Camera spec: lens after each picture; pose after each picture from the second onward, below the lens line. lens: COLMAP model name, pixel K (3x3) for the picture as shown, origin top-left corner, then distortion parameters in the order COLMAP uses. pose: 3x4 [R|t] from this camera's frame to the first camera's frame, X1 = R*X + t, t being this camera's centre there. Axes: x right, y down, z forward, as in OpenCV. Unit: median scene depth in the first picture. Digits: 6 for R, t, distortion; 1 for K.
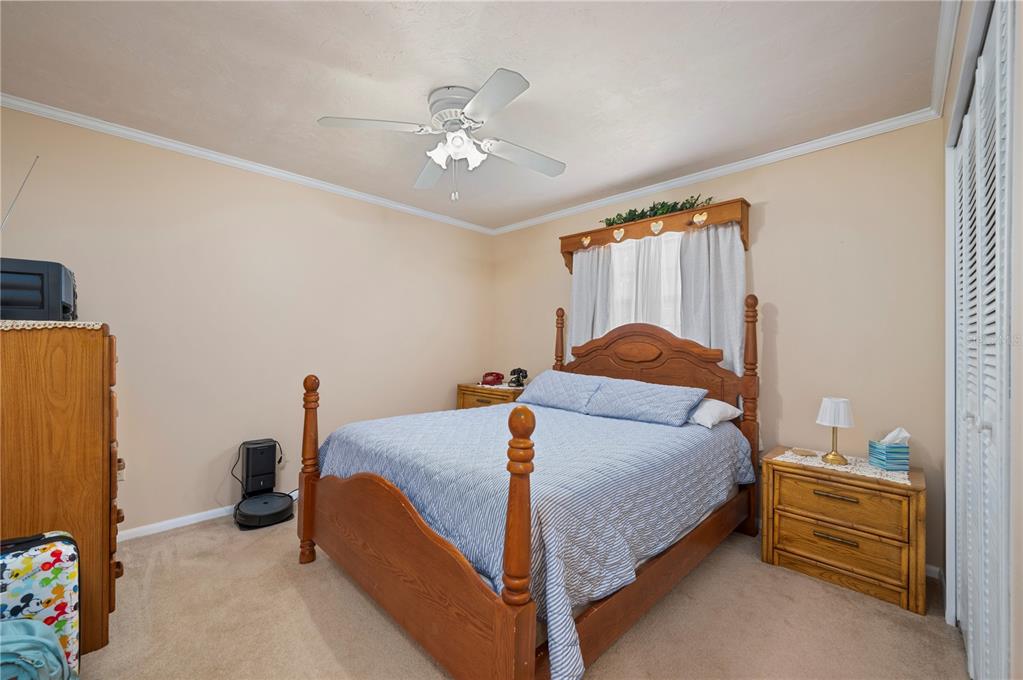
lens RADIAL K [[410.0, 0, 513.9], [0, 410.0, 339.8], [0, 0, 1]] dist [-0.000265, 0.000100]
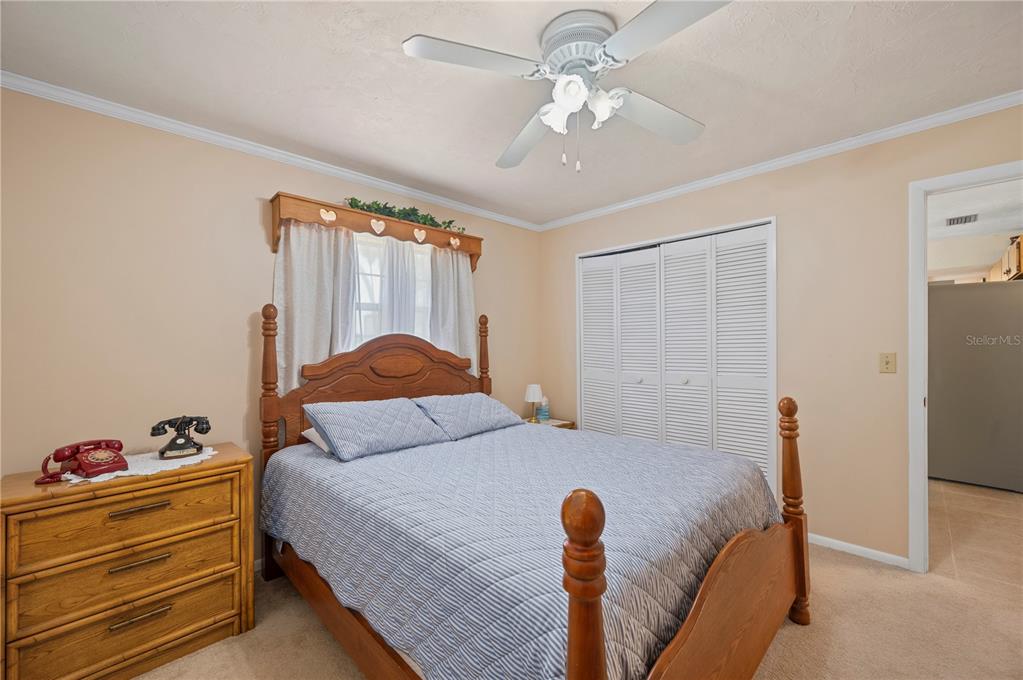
lens RADIAL K [[410.0, 0, 513.9], [0, 410.0, 339.8], [0, 0, 1]] dist [-0.000265, 0.000100]
pose [[0.003183, 0.001210, 0.999994, -0.614367], [0.007007, 0.999975, -0.001232, -0.025450], [-0.999970, 0.007011, 0.003175, 0.775292]]
